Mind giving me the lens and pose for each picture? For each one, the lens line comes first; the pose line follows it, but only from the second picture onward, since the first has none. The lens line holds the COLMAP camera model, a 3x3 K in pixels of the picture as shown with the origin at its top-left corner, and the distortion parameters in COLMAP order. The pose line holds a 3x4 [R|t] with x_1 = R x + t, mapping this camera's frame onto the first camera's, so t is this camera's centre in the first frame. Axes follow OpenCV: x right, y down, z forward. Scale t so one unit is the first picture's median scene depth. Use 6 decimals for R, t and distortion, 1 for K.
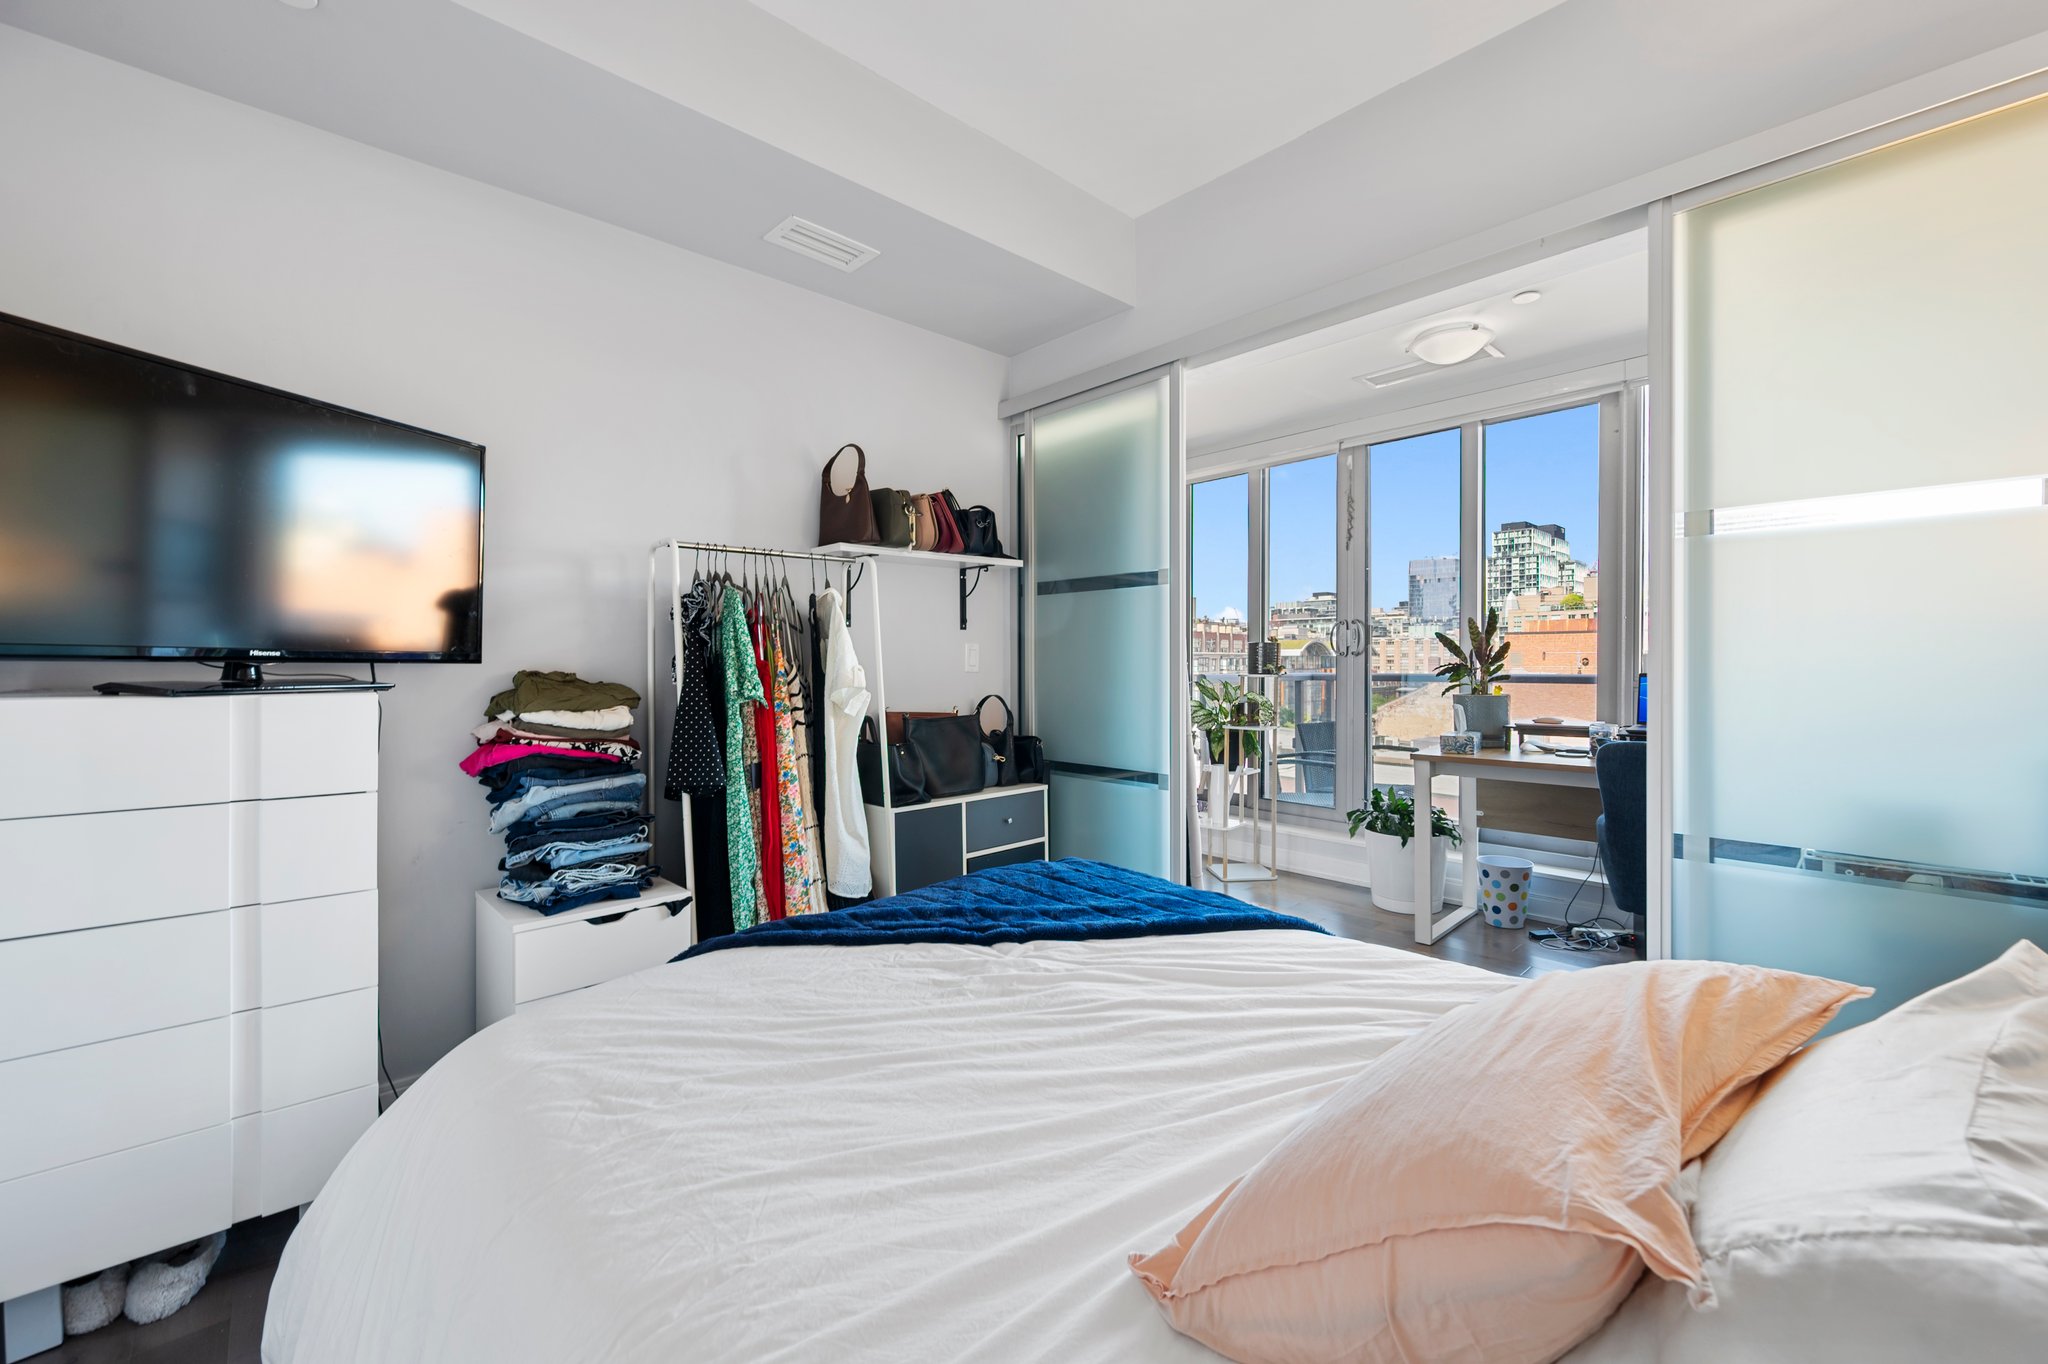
lens RADIAL K [[819.1, 0, 1025.2], [0, 819.1, 671.1], [0, 0, 1]] dist [0.000614, 0.000328]
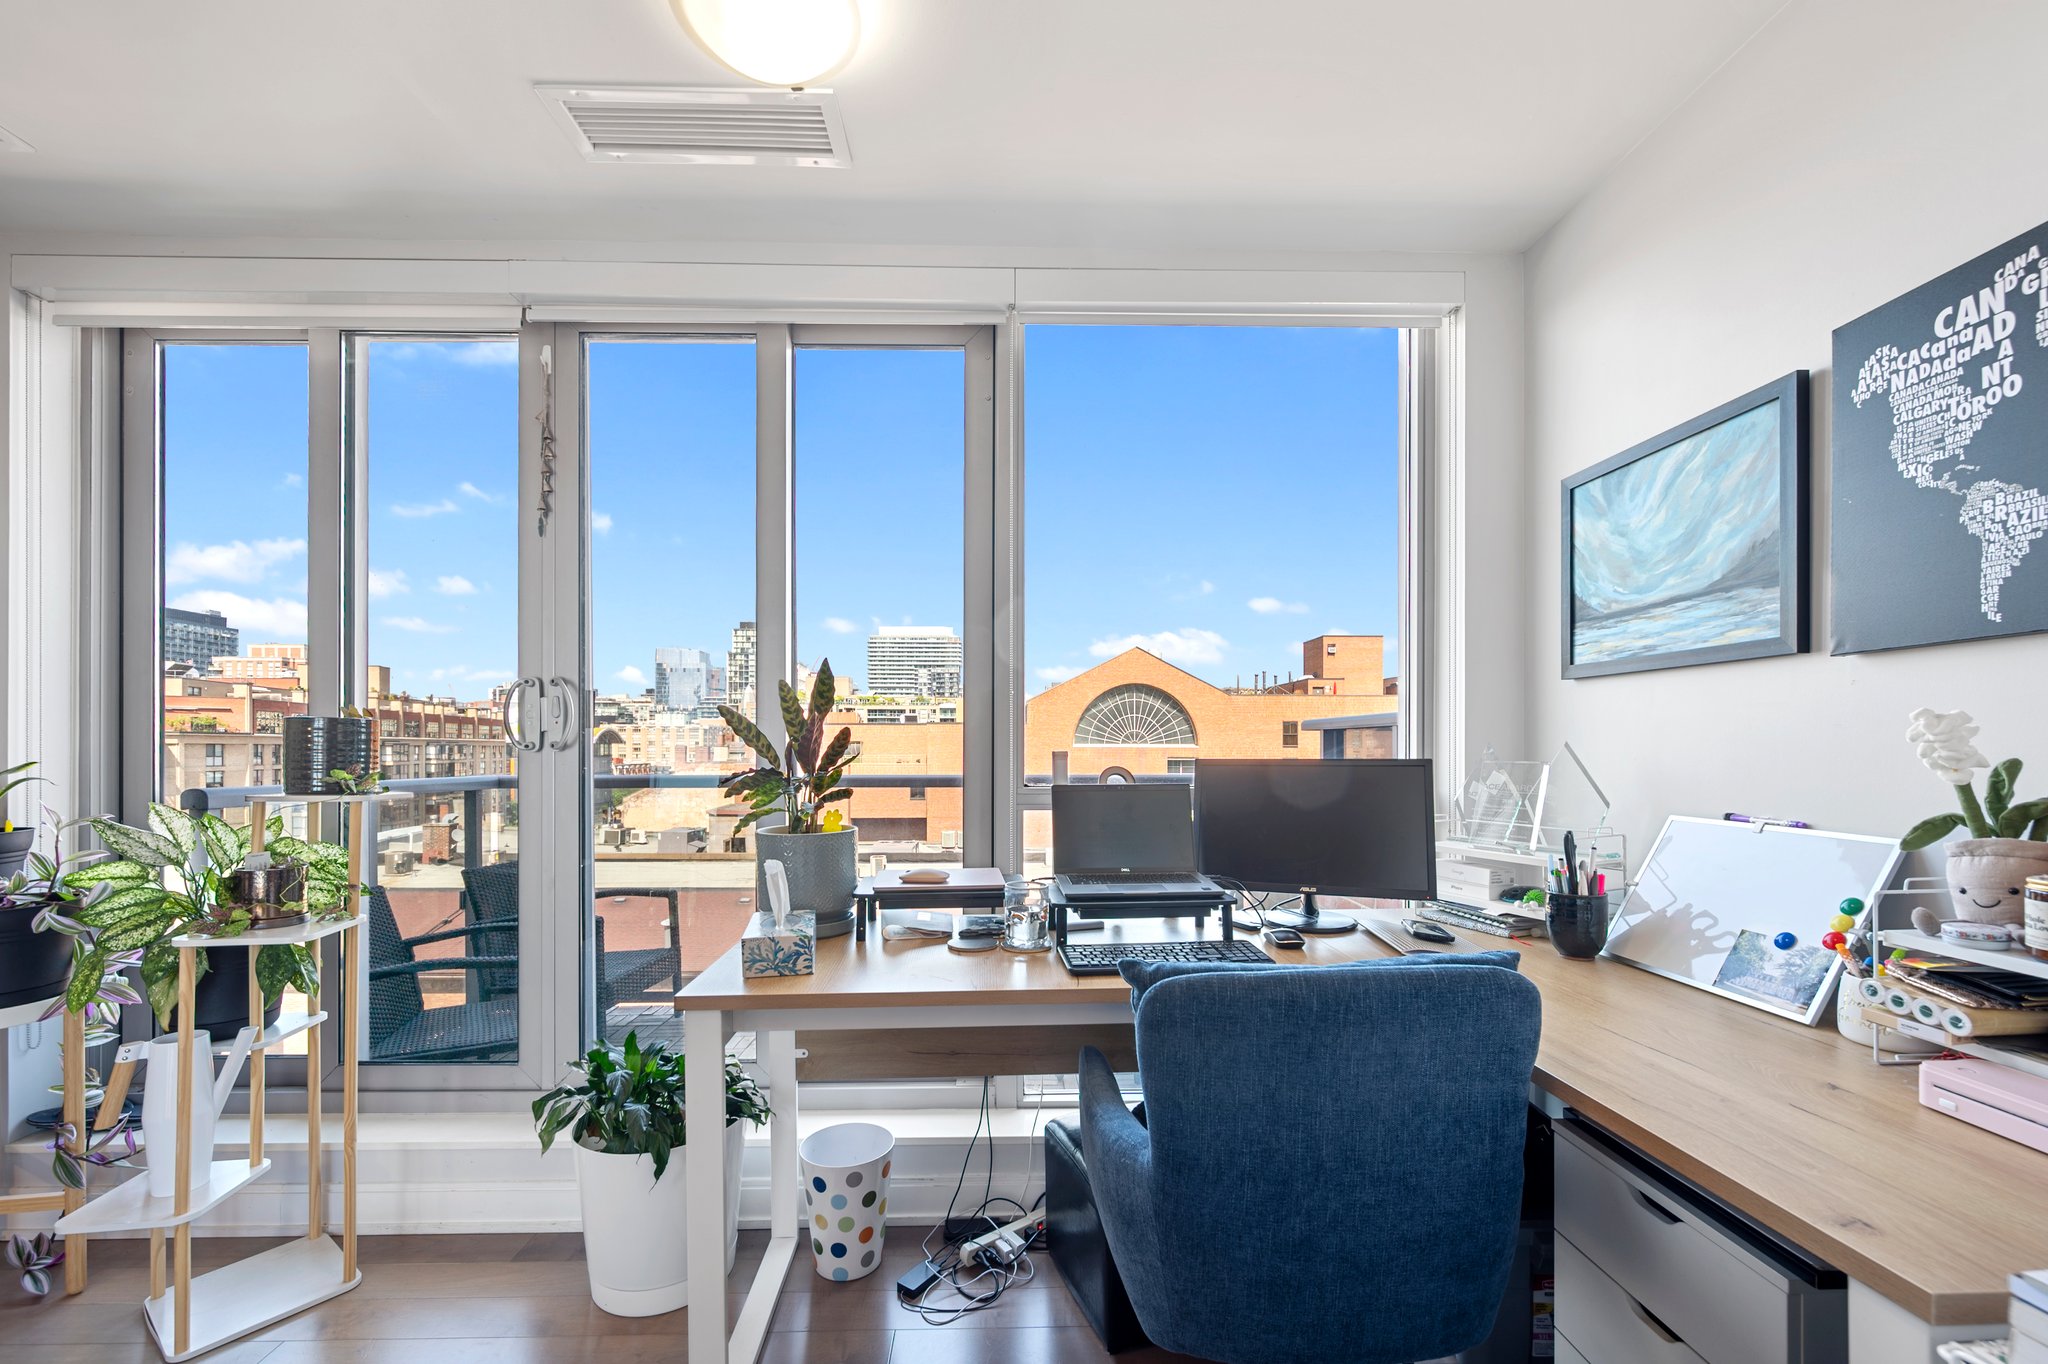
lens RADIAL K [[827.7, 0, 1022.3], [0, 827.7, 750.8], [0, 0, 1]] dist [-0.007030, 0.000261]
pose [[0.655714, 0.001359, 0.755008, 0.240876], [0.005995, 0.999957, -0.007007, -0.015365], [-0.754985, 0.009121, 0.655678, 0.528931]]
